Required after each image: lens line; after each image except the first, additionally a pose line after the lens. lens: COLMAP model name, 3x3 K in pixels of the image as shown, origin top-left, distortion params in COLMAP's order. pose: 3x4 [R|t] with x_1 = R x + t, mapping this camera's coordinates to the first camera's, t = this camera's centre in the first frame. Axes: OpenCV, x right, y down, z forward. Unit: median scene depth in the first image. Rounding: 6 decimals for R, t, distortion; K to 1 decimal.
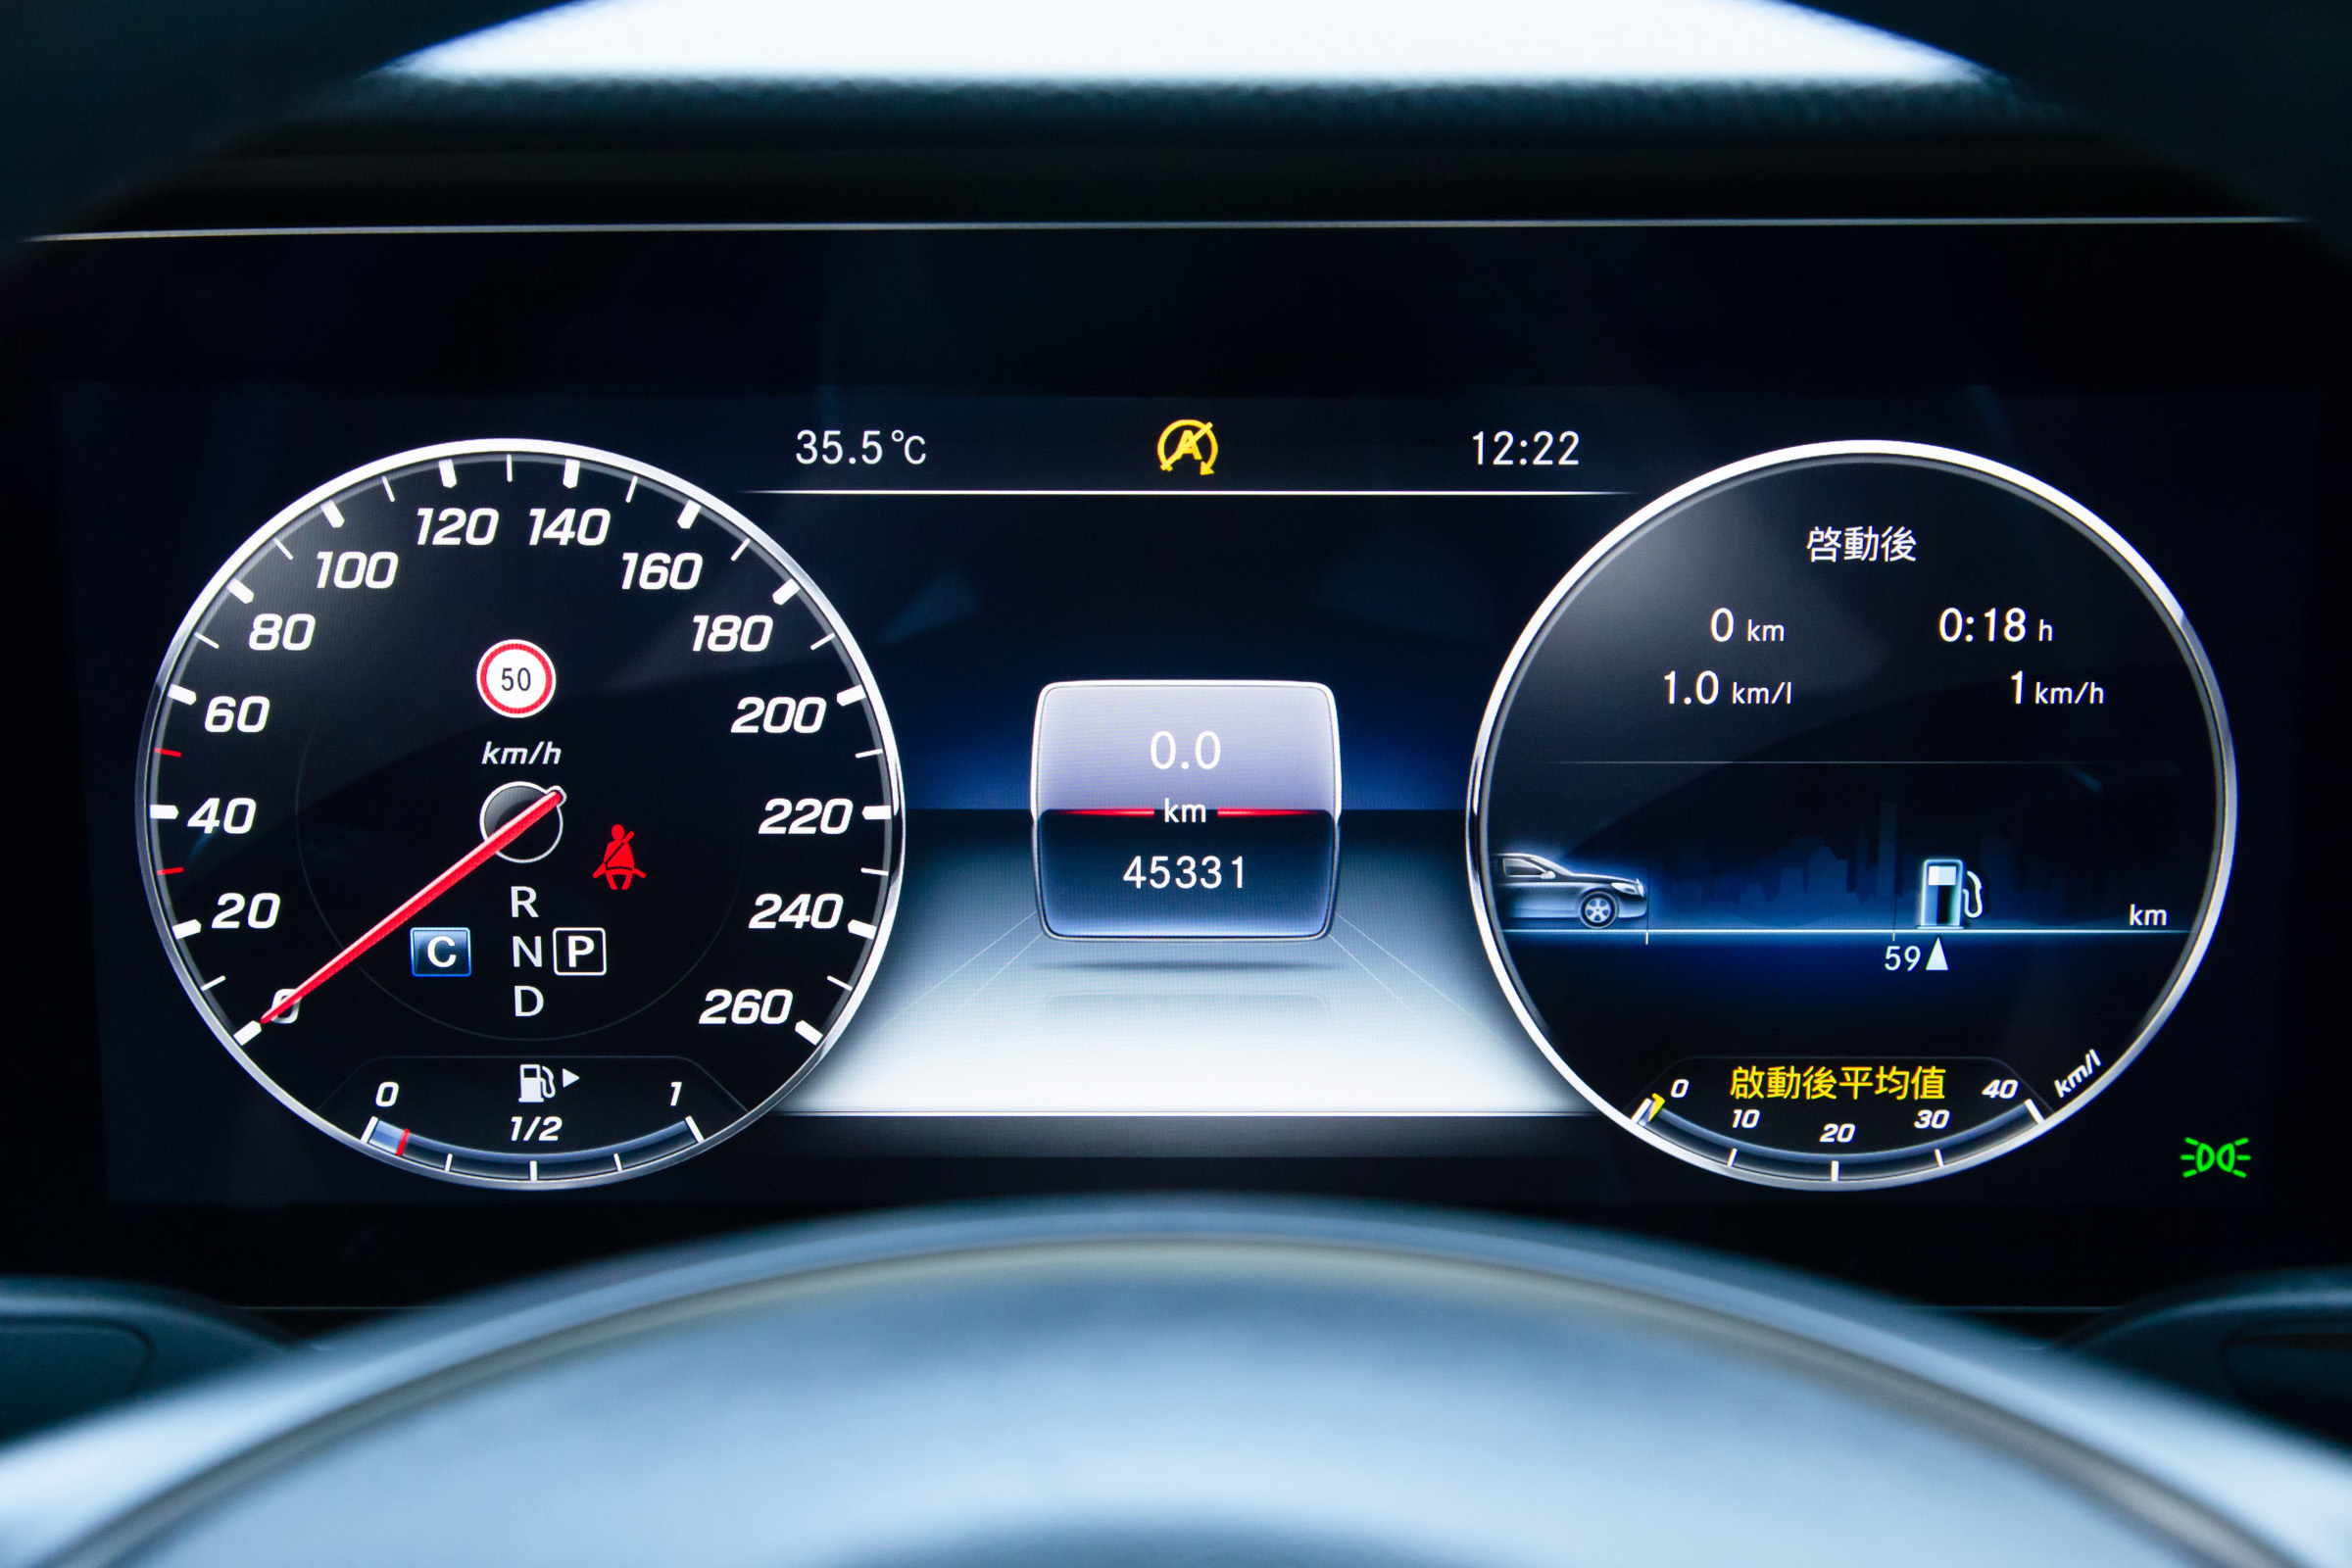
lens RADIAL K [[3435.1, 0, 1175.9], [0, 3435.1, 782.7], [0, 0, 1]] dist [0.034700, 0.000000]
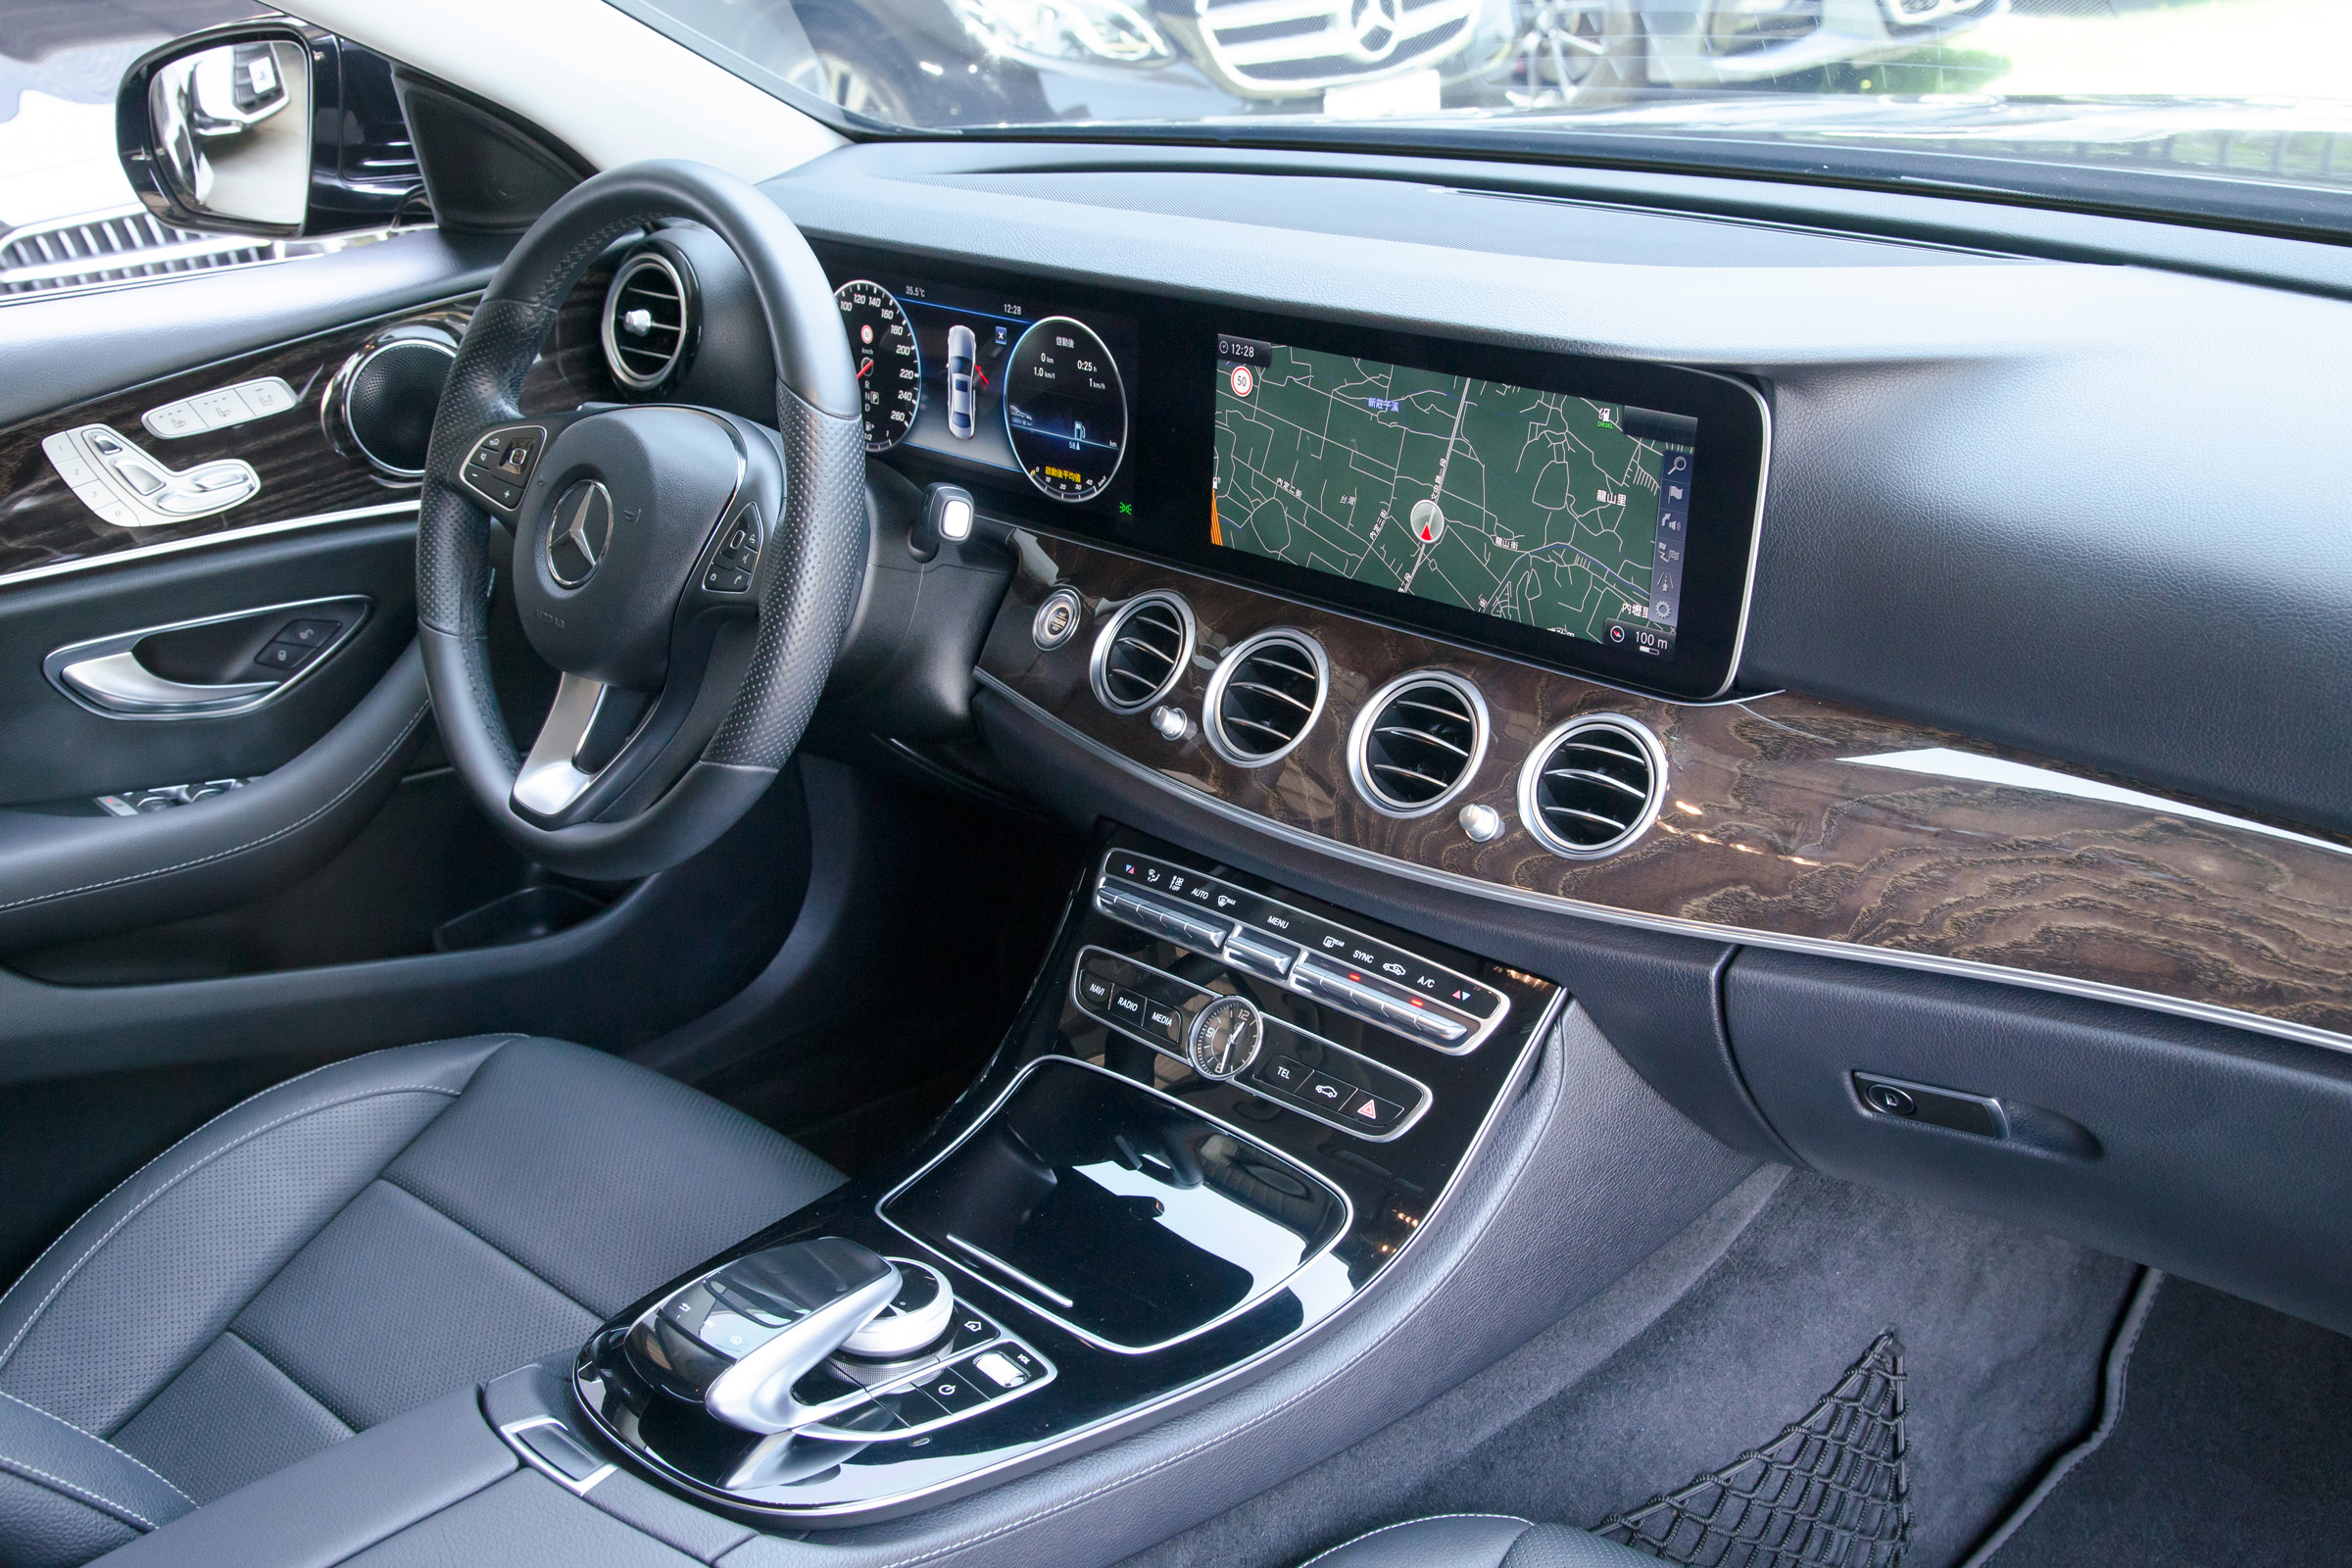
lens RADIAL K [[2375.1, 0, 1177.0], [0, 2375.1, 784.7], [0, 0, 1]] dist [0.000511, 0.000000]
pose [[0.708539, 0.252164, -0.659080, 2.313372], [-0.182317, 0.967679, 0.174235, -0.075726], [0.681713, -0.003291, 0.731612, -1.018345]]
